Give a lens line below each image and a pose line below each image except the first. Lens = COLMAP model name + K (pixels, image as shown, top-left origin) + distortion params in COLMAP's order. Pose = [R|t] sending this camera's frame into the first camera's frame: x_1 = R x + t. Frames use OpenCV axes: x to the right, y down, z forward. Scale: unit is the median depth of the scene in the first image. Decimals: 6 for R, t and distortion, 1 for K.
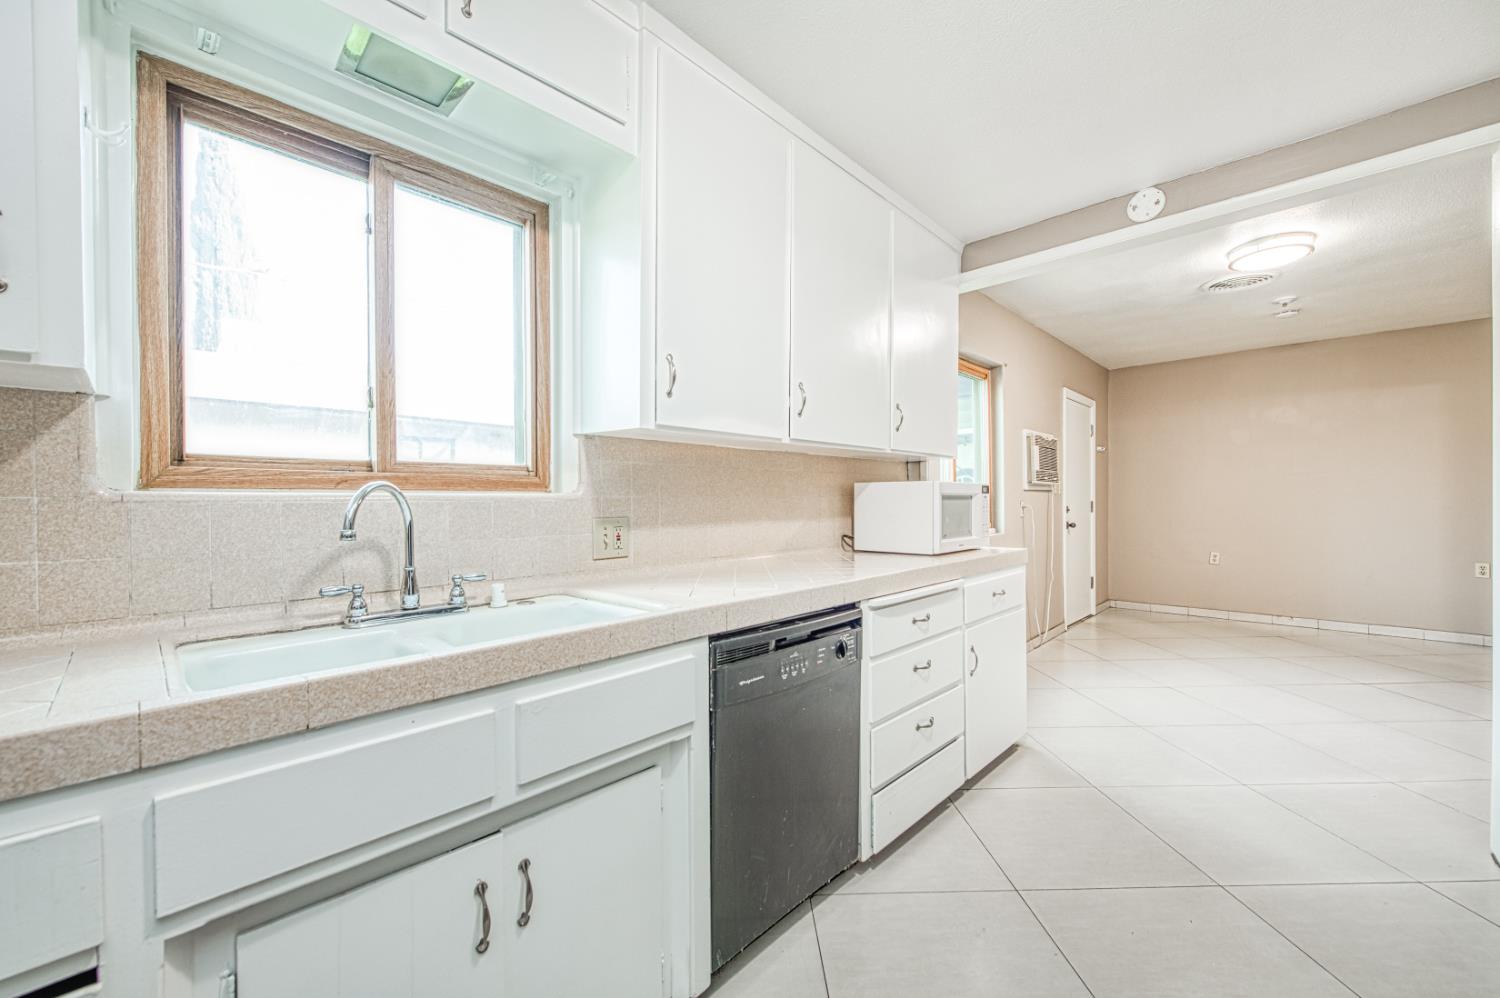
lens RADIAL K [[606.8, 0, 751.2], [0, 606.8, 506.9], [0, 0, 1]] dist [0.001536, 0.000027]
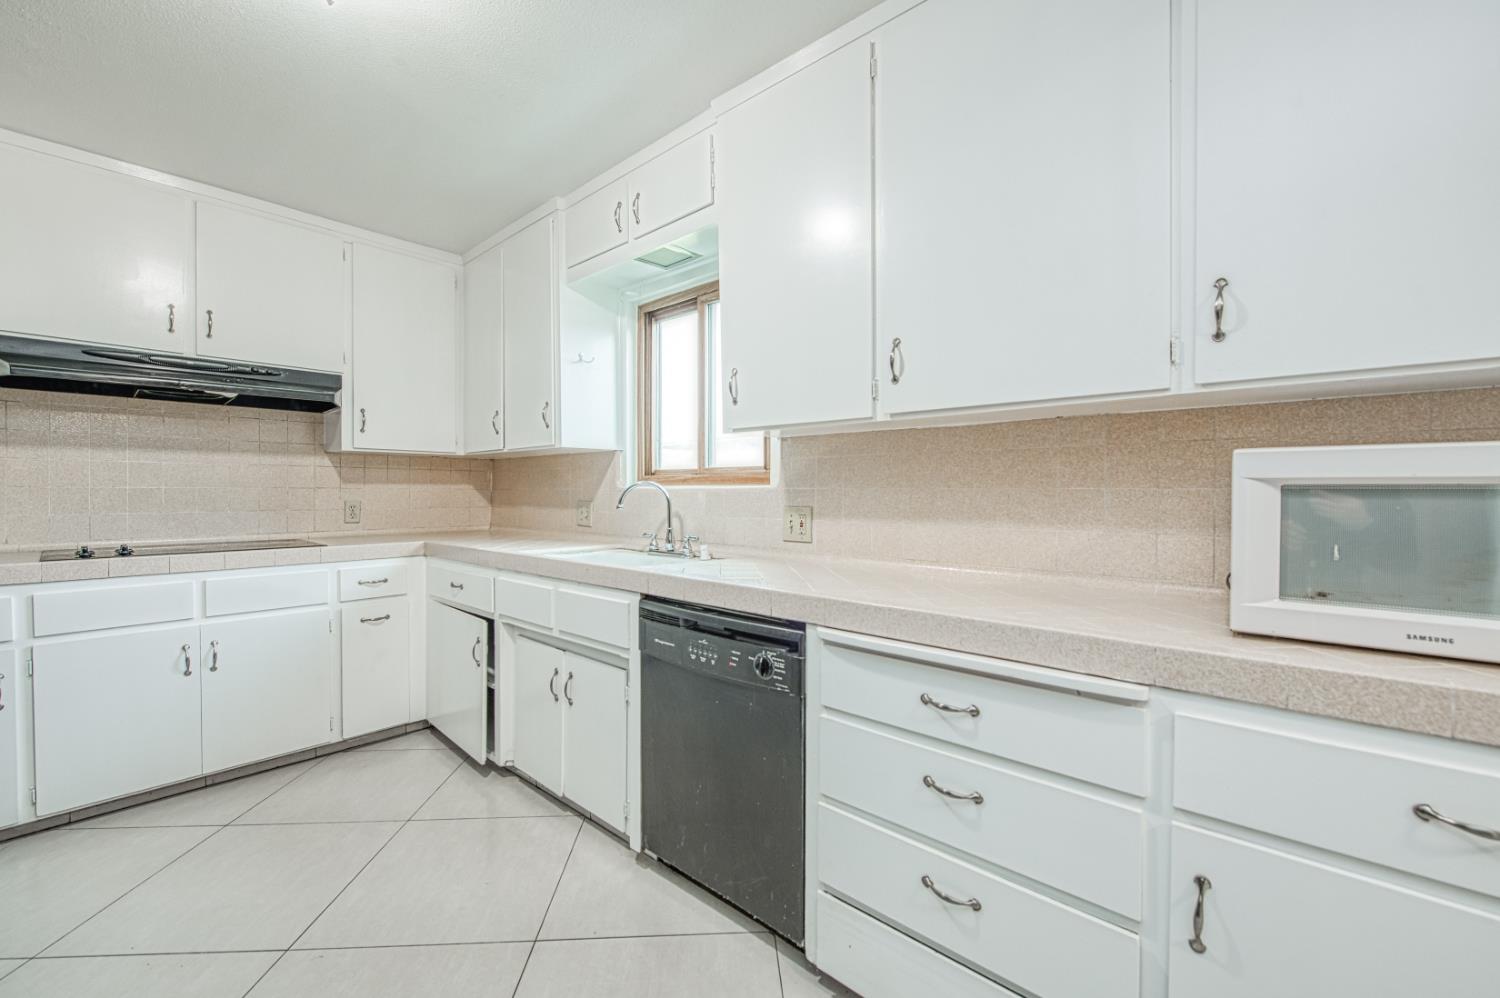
lens RADIAL K [[619.3, 0, 732.6], [0, 619.3, 497.9], [0, 0, 1]] dist [0.002128, 0.000021]
pose [[-0.002079, 0.017144, -0.999851, 0.945714], [-0.013181, 0.999766, 0.017170, -0.017383], [0.999911, 0.013215, -0.001853, 0.880647]]
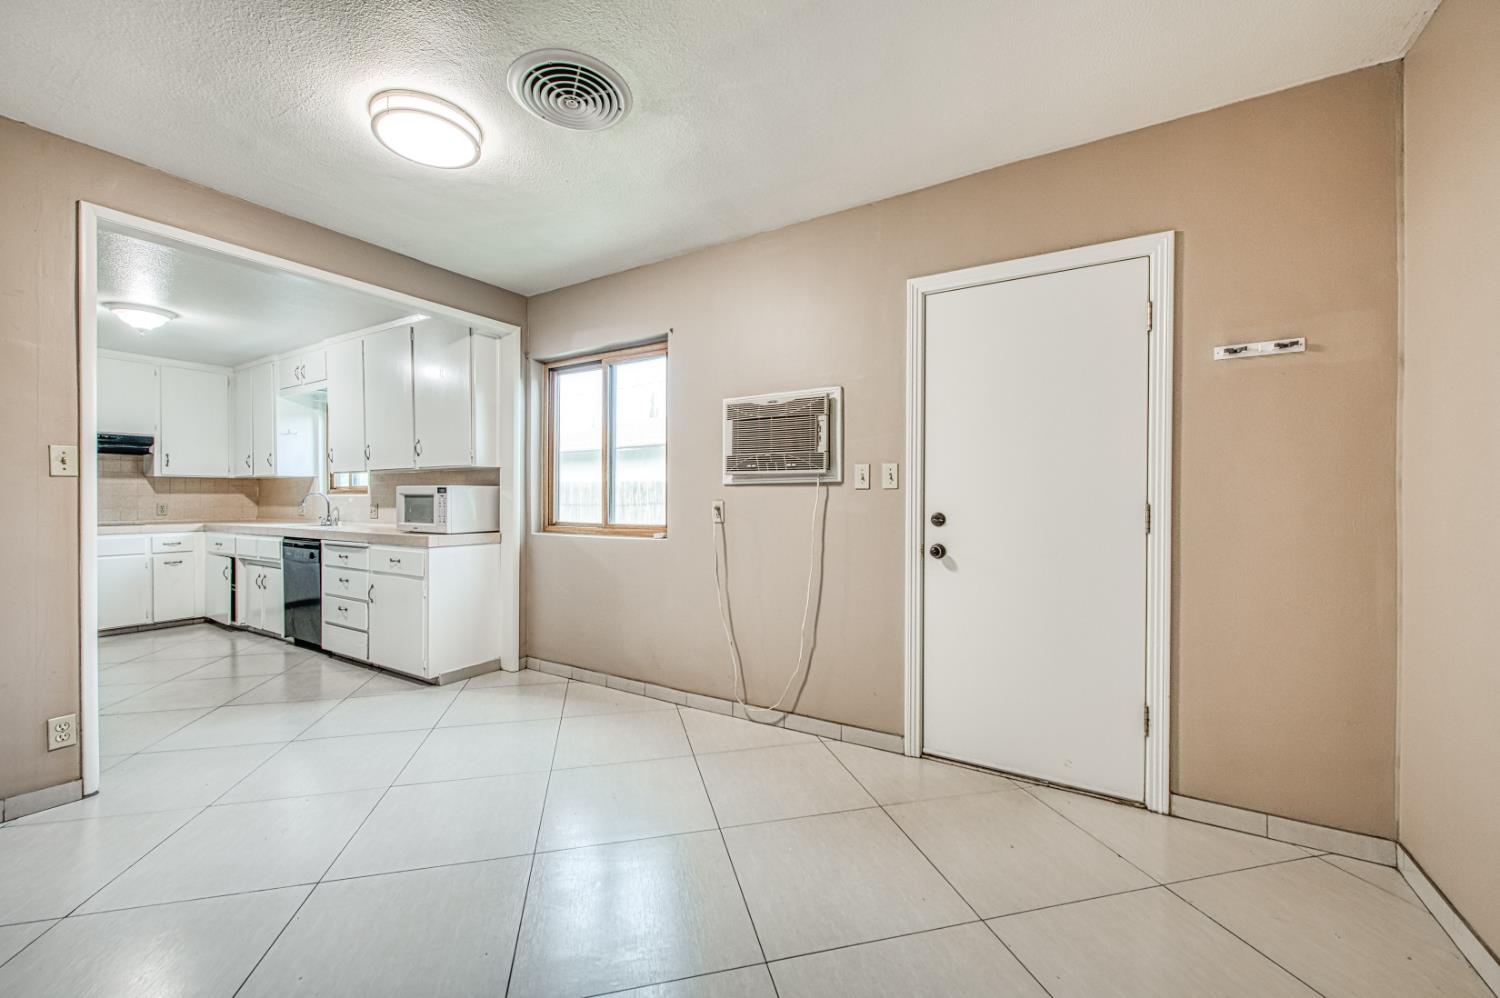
lens RADIAL K [[592.3, 0, 722.0], [0, 592.3, 500.0], [0, 0, 1]] dist [0.002244, 0.000058]
pose [[0.178411, 0.010961, -0.983895, 2.698669], [-0.010356, 0.999903, 0.009262, -0.038645], [0.983902, 0.008537, 0.178507, 2.082386]]
